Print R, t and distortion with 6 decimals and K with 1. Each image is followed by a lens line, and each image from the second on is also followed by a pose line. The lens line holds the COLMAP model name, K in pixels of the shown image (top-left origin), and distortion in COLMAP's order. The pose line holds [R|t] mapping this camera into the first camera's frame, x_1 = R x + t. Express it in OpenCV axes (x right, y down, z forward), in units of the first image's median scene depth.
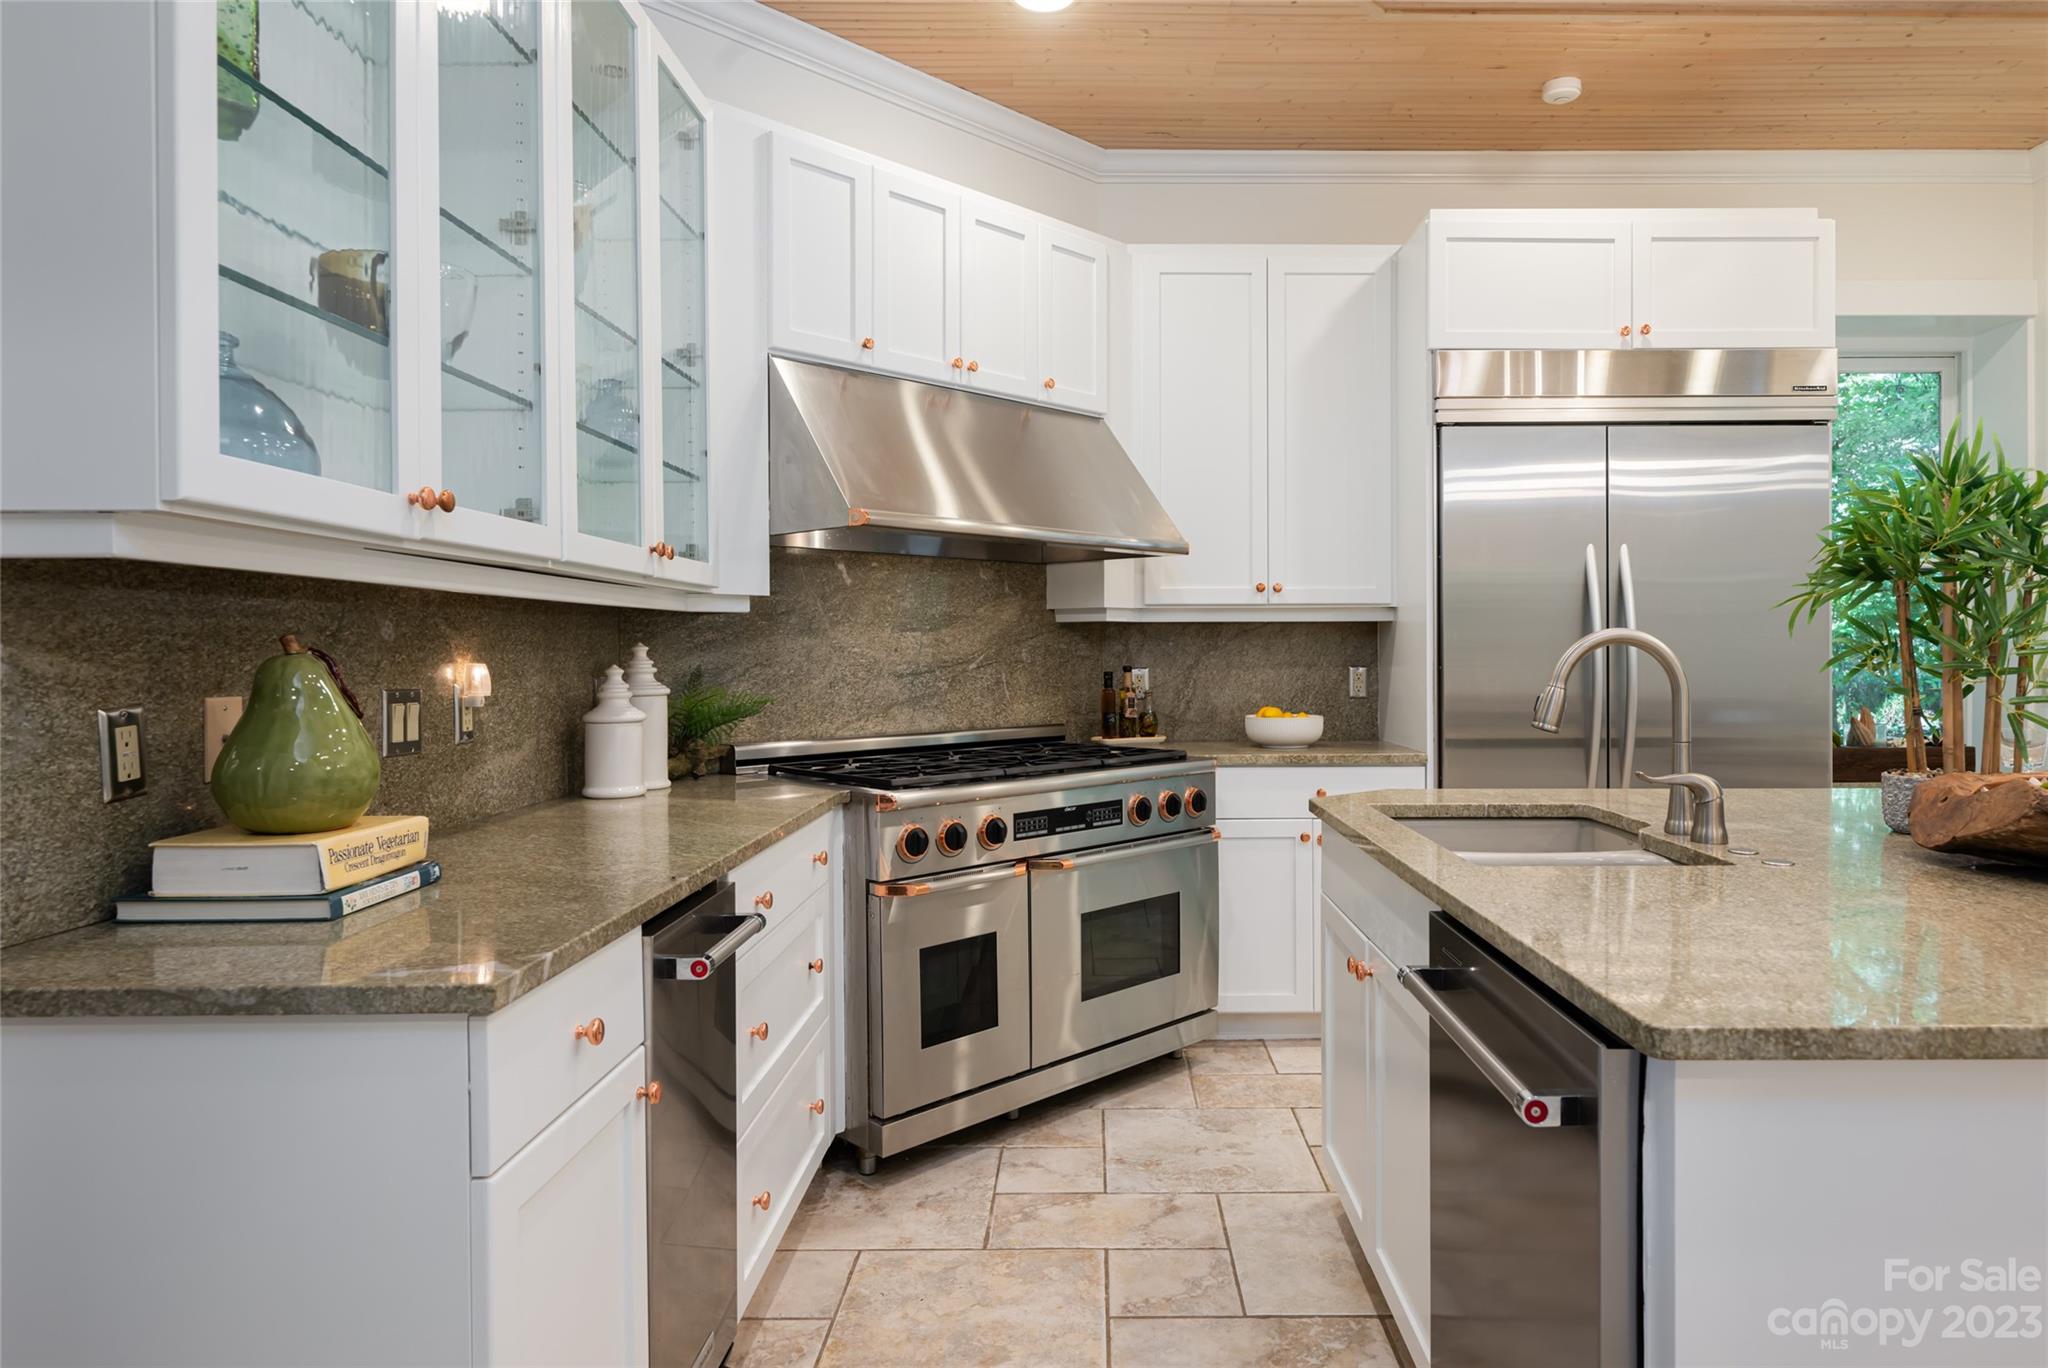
lens RADIAL K [[1209.7, 0, 1132.7], [0, 1209.7, 651.4], [0, 0, 1]] dist [-0.000078, 0.000054]
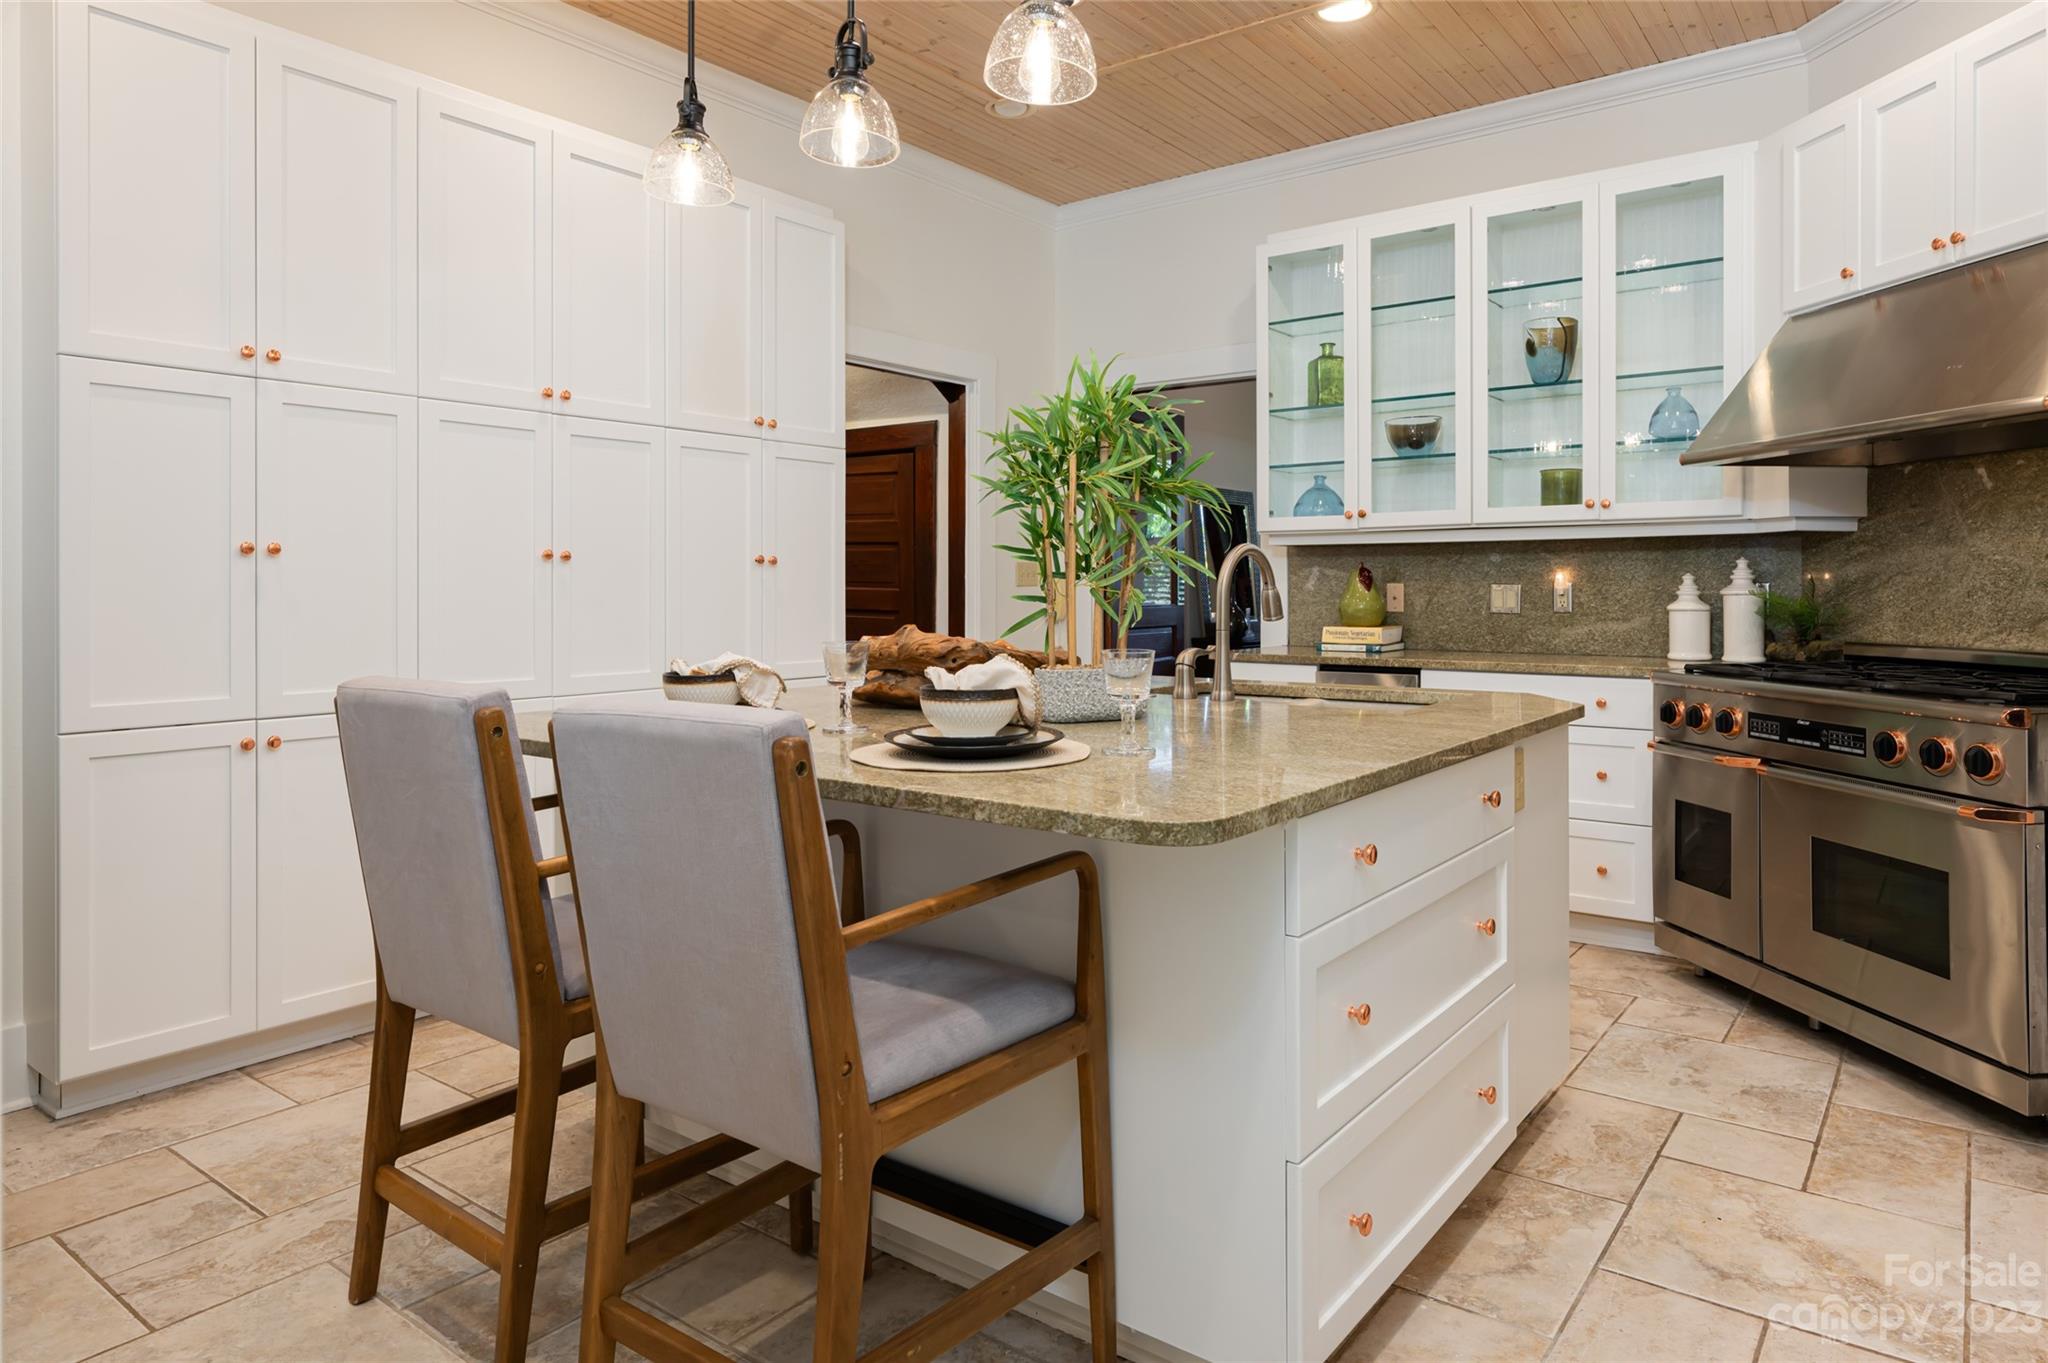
lens RADIAL K [[1240.2, 0, 1050.9], [0, 1240.2, 587.9], [0, 0, 1]] dist [-0.000392, -0.001067]
pose [[-0.629289, 0.006853, -0.777141, 0.989524], [0.005706, 0.999975, 0.004198, 0.014399], [0.777150, -0.001792, -0.629312, 1.050738]]
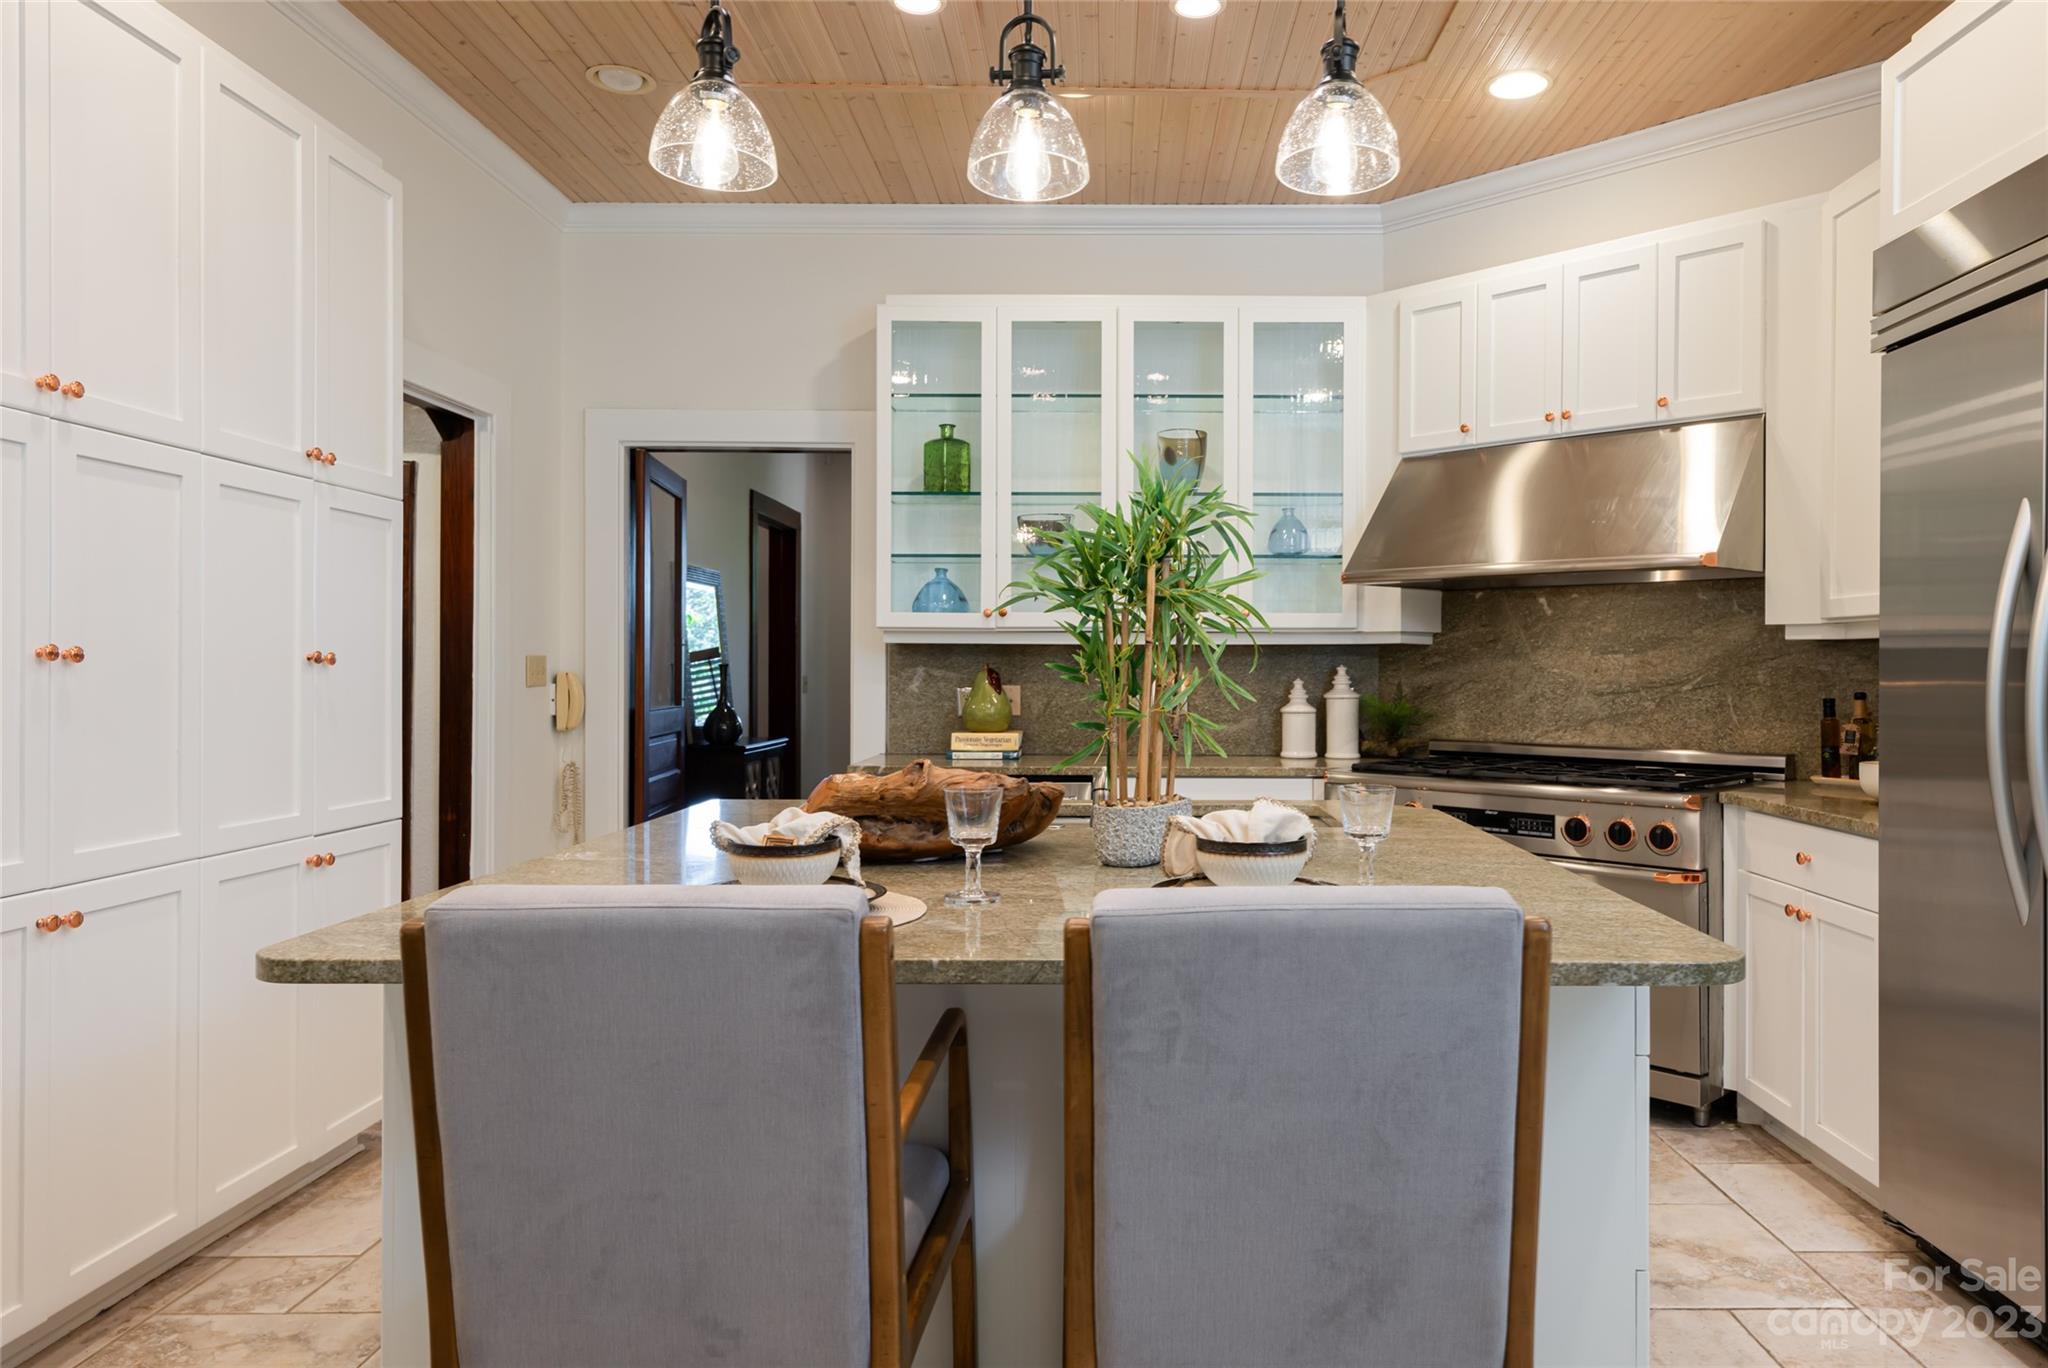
lens RADIAL K [[1368.7, 0, 1118.9], [0, 1368.7, 668.7], [0, 0, 1]] dist [0.008232, -0.000600]
pose [[-0.028042, 0.004934, -0.999595, 1.122899], [-0.002987, 0.999983, 0.005020, -0.008391], [0.999602, 0.003126, -0.028027, 0.625437]]
